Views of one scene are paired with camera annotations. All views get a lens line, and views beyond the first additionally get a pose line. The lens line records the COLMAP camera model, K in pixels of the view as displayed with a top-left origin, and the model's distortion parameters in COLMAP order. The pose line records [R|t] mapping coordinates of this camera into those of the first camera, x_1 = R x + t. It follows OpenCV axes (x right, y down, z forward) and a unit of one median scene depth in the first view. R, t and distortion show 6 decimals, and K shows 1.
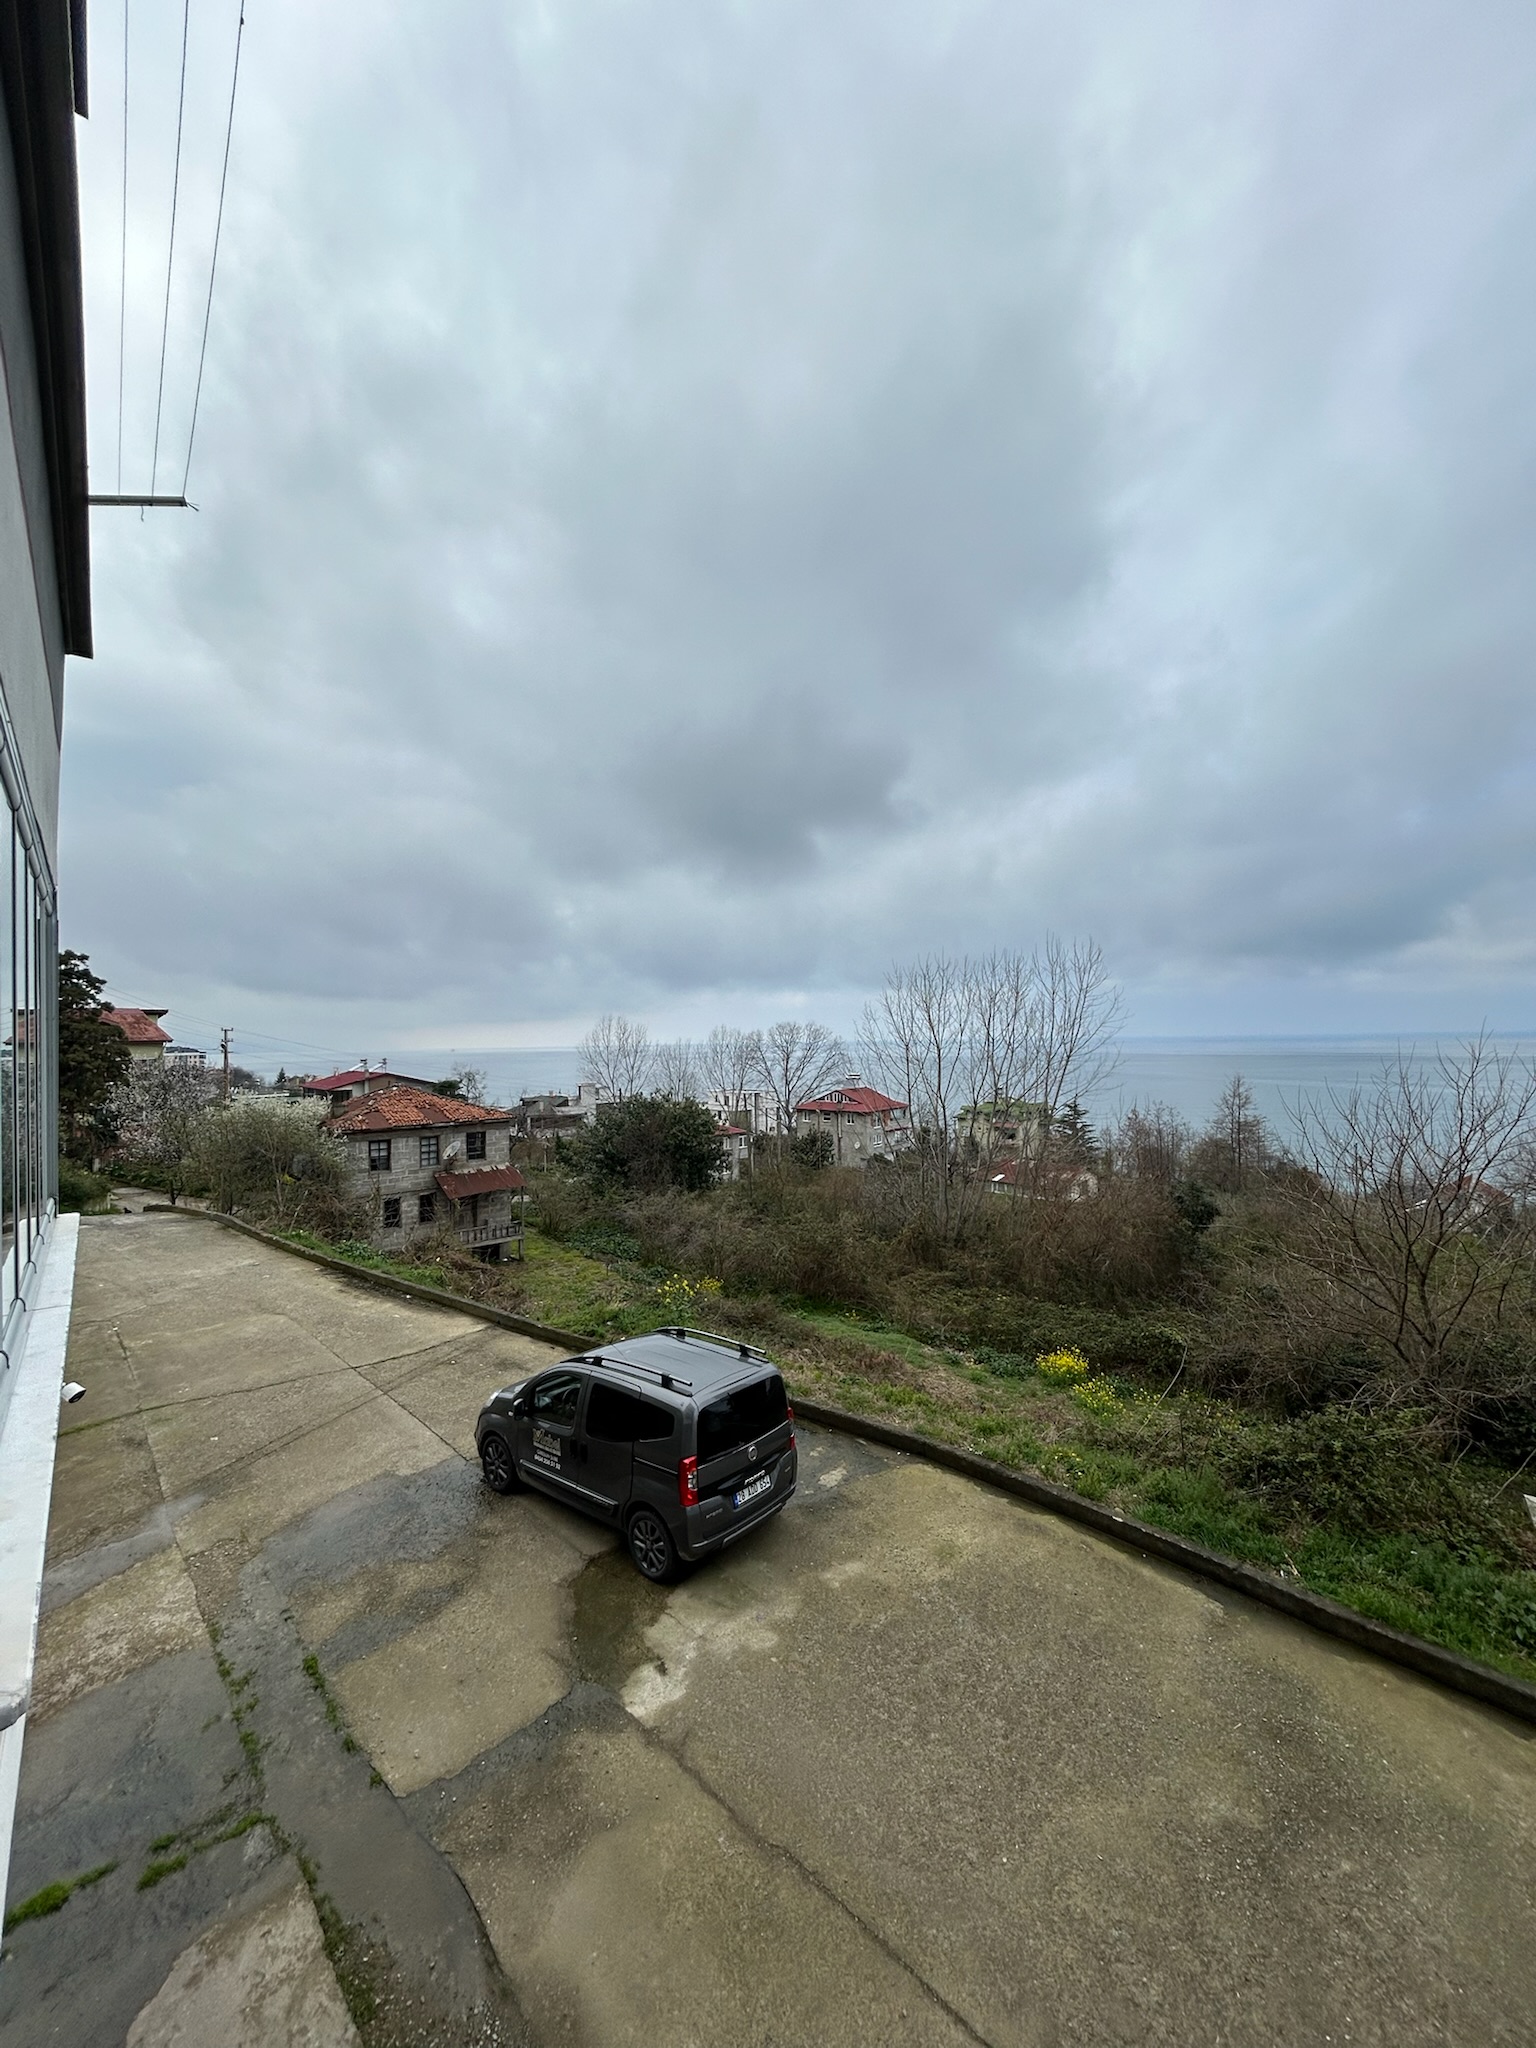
lens RADIAL K [[824.3, 0, 774.4], [0, 824.3, 998.9], [0, 0, 1]] dist [0.004279, -0.000253]
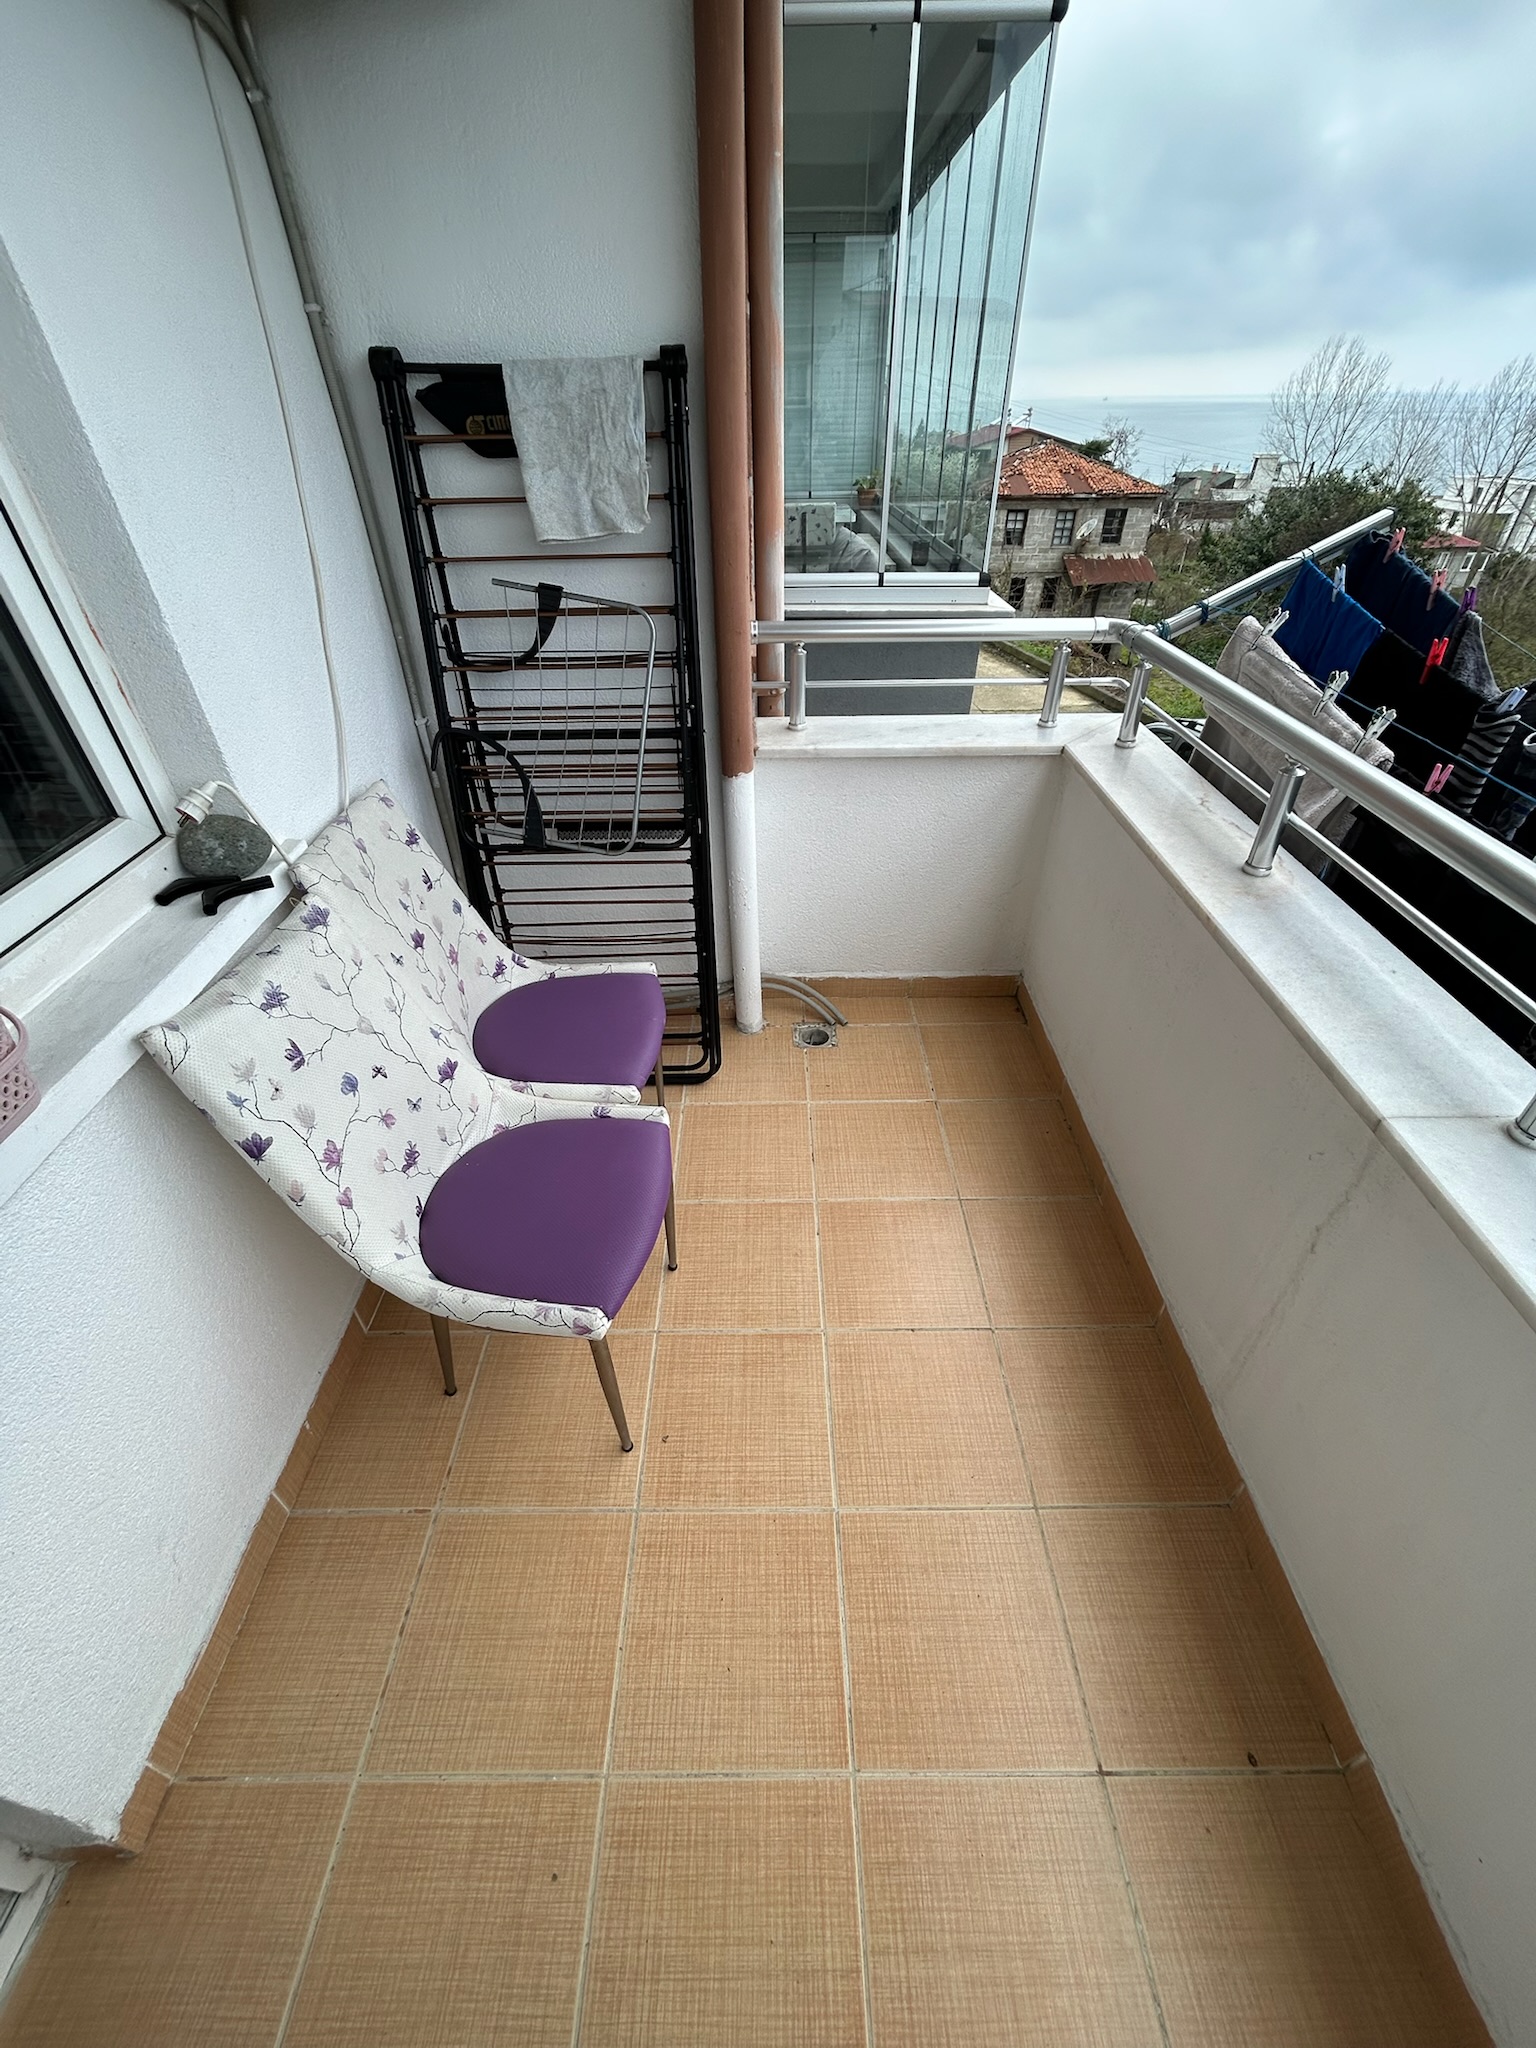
lens RADIAL K [[824.3, 0, 758.3], [0, 824.3, 1032.3], [0, 0, 1]] dist [0.004279, -0.000253]
pose [[0.769707, 0.399204, -0.498184, 0.123765], [0.024500, 0.761320, 0.647913, 0.016095], [0.637927, -0.510909, 0.576213, -0.516198]]
